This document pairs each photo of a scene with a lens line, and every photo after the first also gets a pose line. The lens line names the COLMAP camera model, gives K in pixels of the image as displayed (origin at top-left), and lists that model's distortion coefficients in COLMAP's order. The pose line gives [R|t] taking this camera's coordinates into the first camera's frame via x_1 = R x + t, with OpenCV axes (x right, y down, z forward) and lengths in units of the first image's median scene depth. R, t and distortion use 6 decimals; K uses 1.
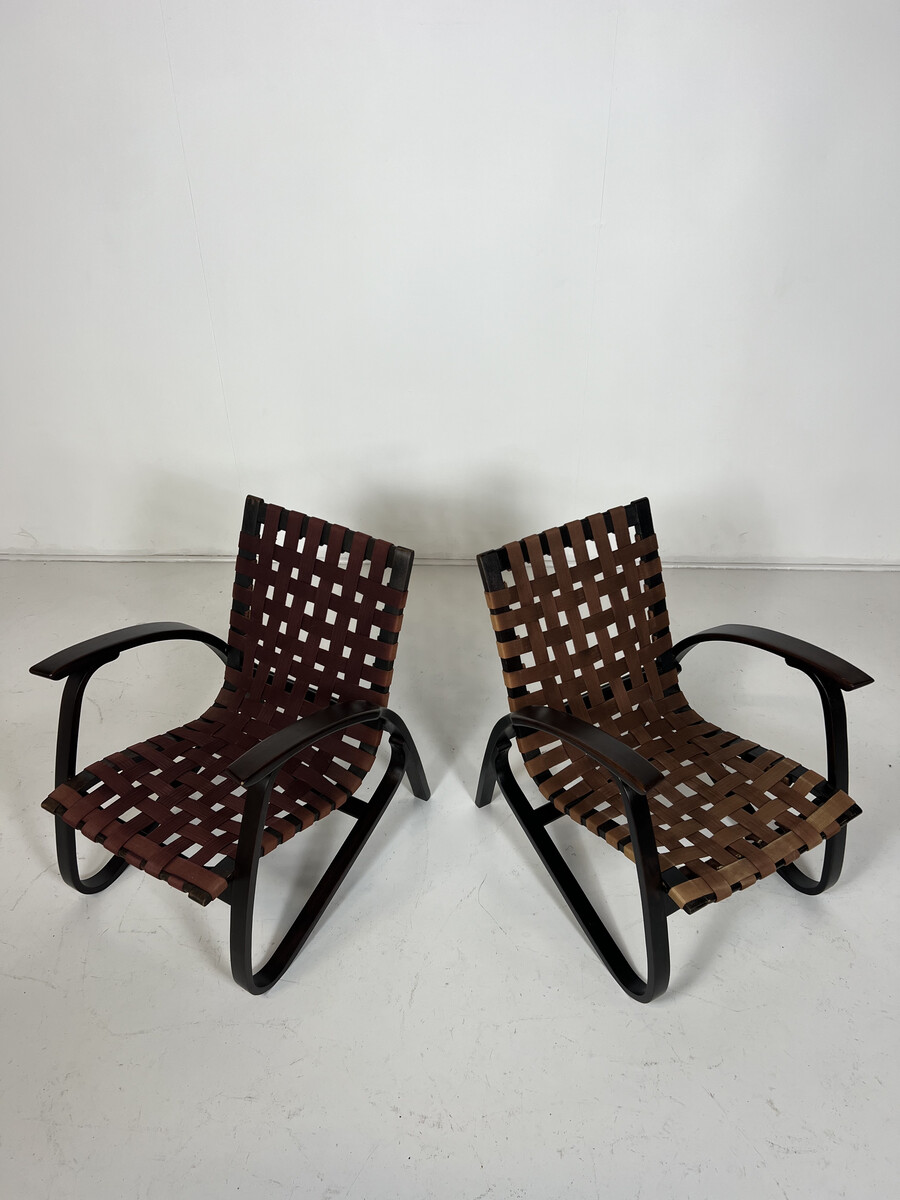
lens RADIAL K [[915.7, 0, 440.9], [0, 915.7, 599.1], [0, 0, 1]] dist [0.077885, -0.124847]
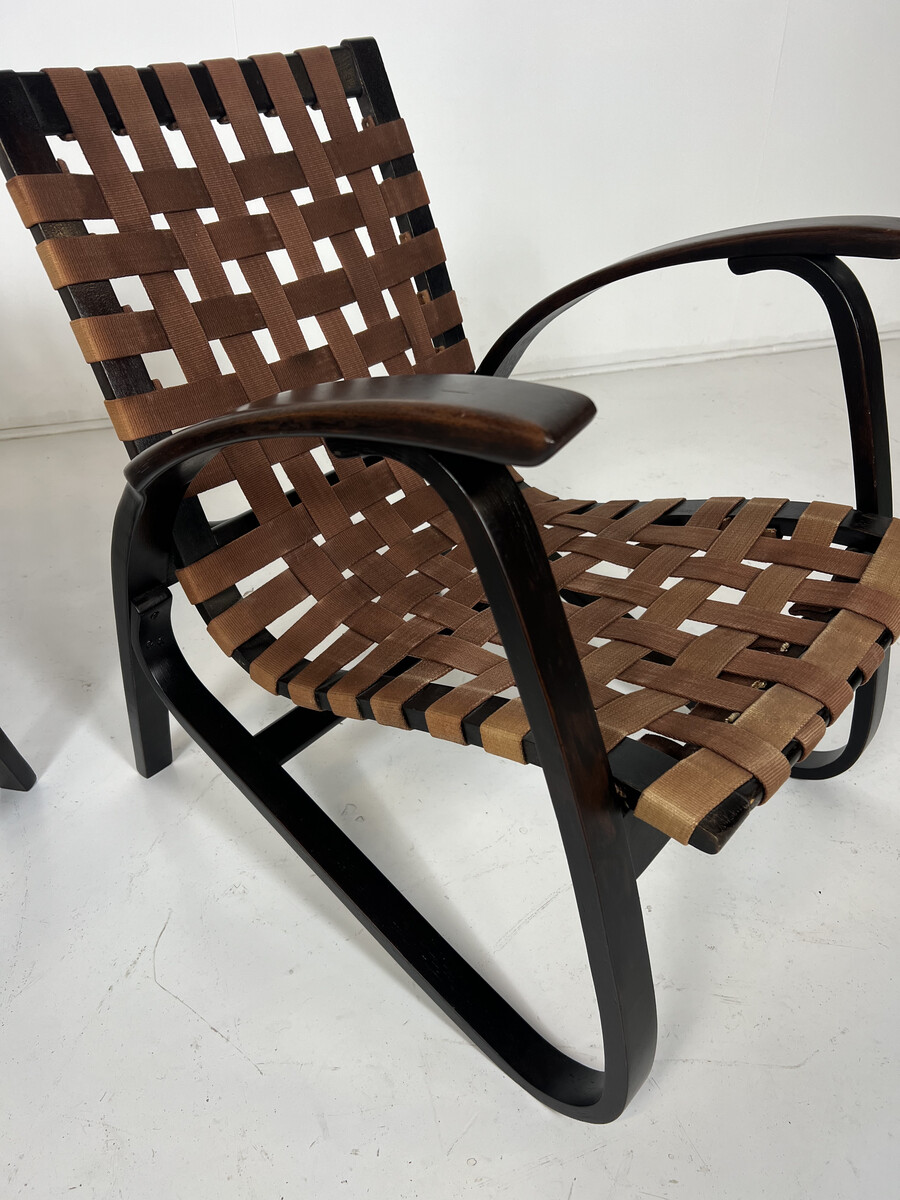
lens RADIAL K [[915.7, 0, 440.9], [0, 915.7, 599.1], [0, 0, 1]] dist [0.077885, -0.124847]
pose [[0.947377, -0.173101, 0.269283, 0.081578], [0.182848, 0.983076, -0.011343, 0.191958], [-0.262762, 0.059984, 0.962994, 0.567203]]
